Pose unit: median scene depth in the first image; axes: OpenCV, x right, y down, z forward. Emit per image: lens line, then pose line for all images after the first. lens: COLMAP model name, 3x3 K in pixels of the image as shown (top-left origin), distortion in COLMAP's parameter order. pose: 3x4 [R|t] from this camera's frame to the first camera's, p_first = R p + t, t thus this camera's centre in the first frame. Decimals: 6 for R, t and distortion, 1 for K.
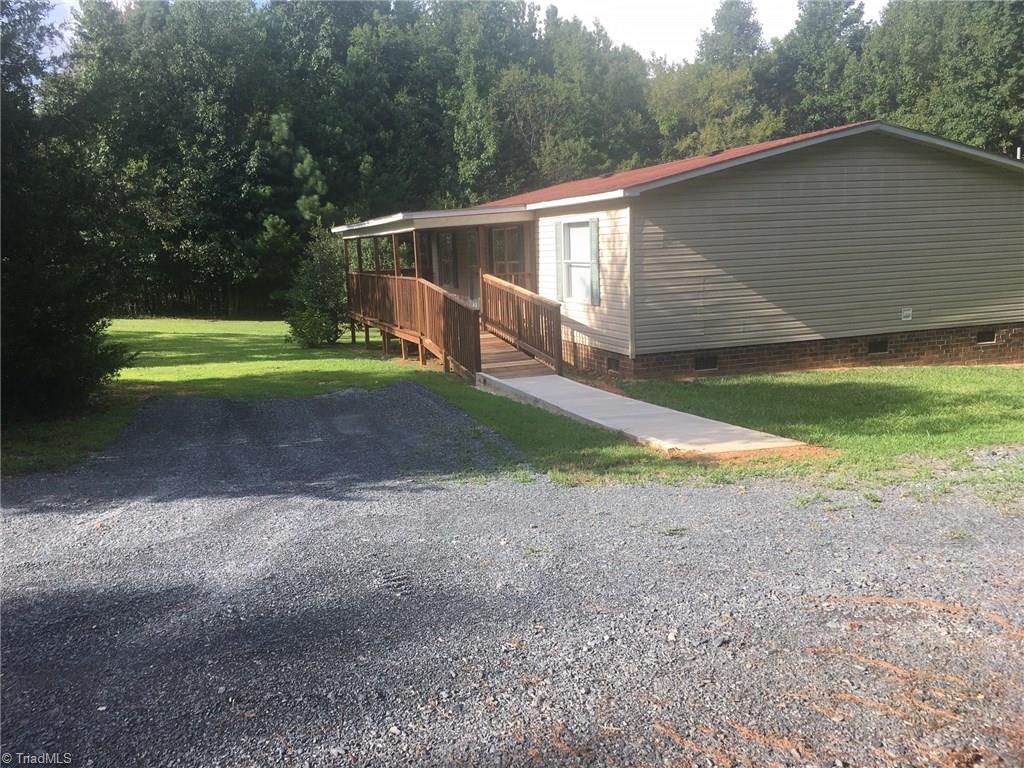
lens RADIAL K [[880.4, 0, 512.8], [0, 880.4, 384.6], [0, 0, 1]] dist [0.084687, -0.060556]
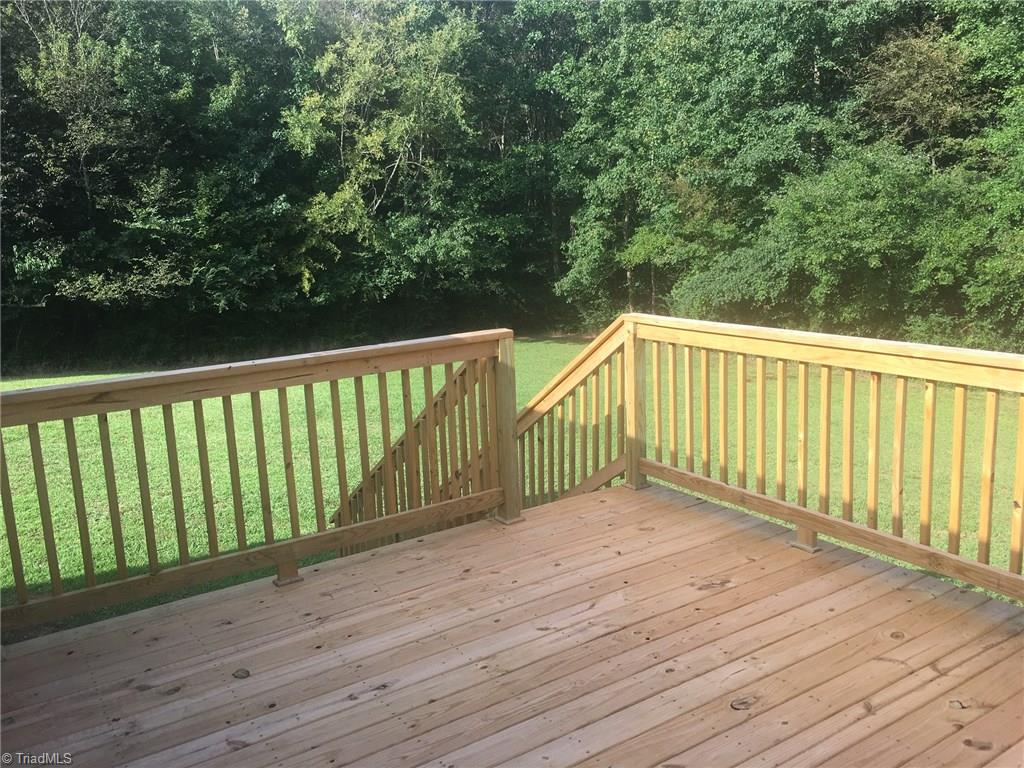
lens RADIAL K [[880.4, 0, 512.5], [0, 880.4, 381.6], [0, 0, 1]] dist [0.084687, -0.060556]
pose [[0.970408, -0.048654, 0.236518, 0.165308], [0.043582, 0.998695, 0.026629, -0.069382], [-0.237505, -0.015533, 0.971262, 0.391595]]
